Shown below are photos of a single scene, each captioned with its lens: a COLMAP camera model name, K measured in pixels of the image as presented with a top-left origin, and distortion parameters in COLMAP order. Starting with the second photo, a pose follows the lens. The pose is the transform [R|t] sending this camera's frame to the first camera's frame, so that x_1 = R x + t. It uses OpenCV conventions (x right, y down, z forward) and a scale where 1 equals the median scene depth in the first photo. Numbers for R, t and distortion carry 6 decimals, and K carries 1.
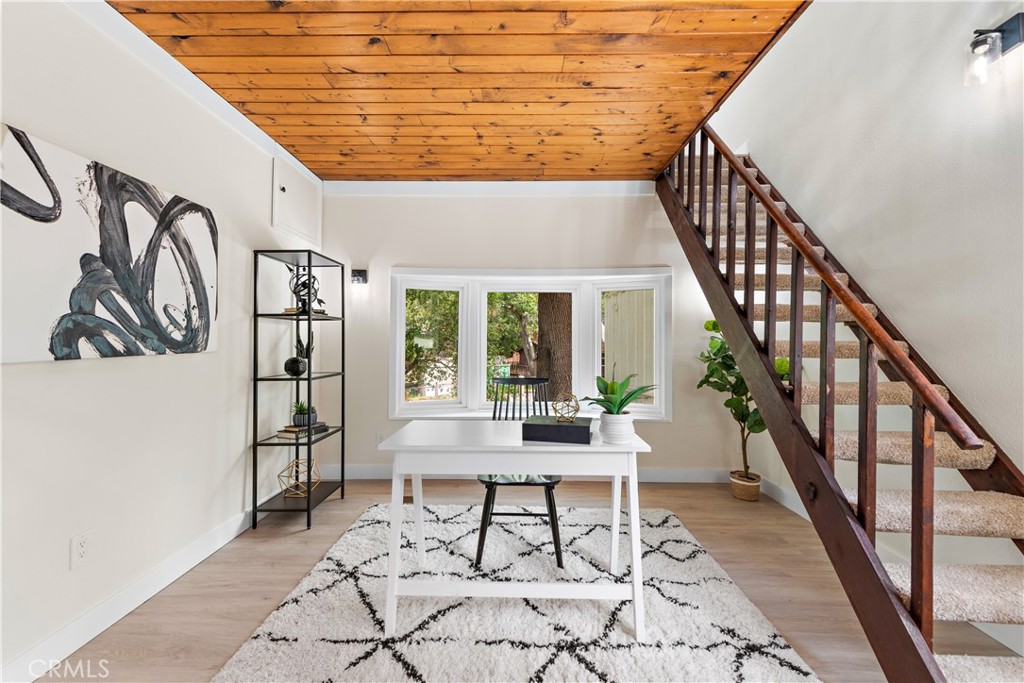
lens RADIAL K [[407.6, 0, 511.0], [0, 407.6, 344.1], [0, 0, 1]] dist [0.001746, -0.000395]
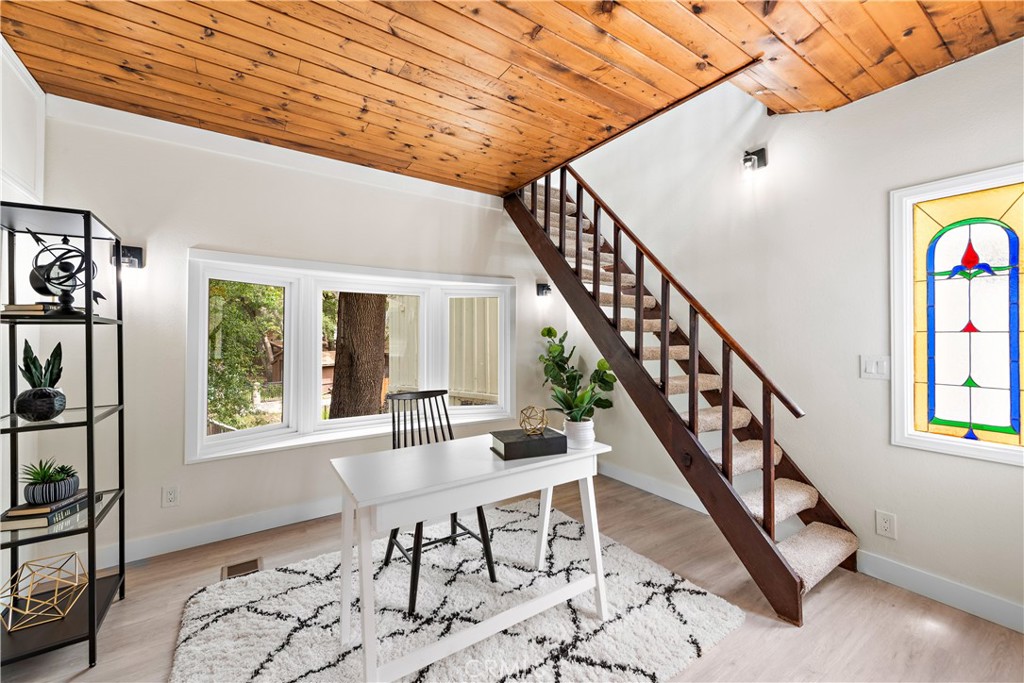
lens RADIAL K [[404.1, 0, 512.8], [0, 404.1, 344.6], [0, 0, 1]] dist [0.010870, -0.004889]
pose [[0.821372, -0.016961, 0.570141, -0.392469], [0.013668, 0.999856, 0.010054, -0.035481], [-0.570230, -0.000465, 0.821485, 0.170147]]
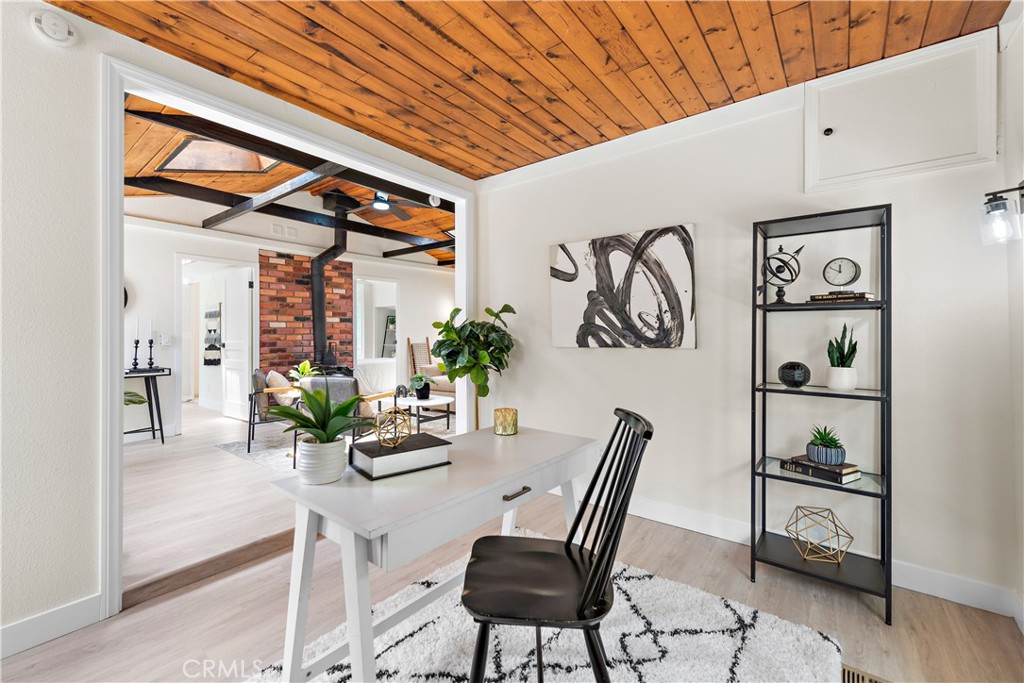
lens RADIAL K [[425.9, 0, 512.0], [0, 425.9, 341.5], [0, 0, 1]] dist [-0.000347, -0.000047]
pose [[-0.602986, 0.006830, -0.797723, 0.529836], [-0.014142, 0.999715, 0.019249, -0.016949], [0.797626, 0.022888, -0.602717, 1.381122]]
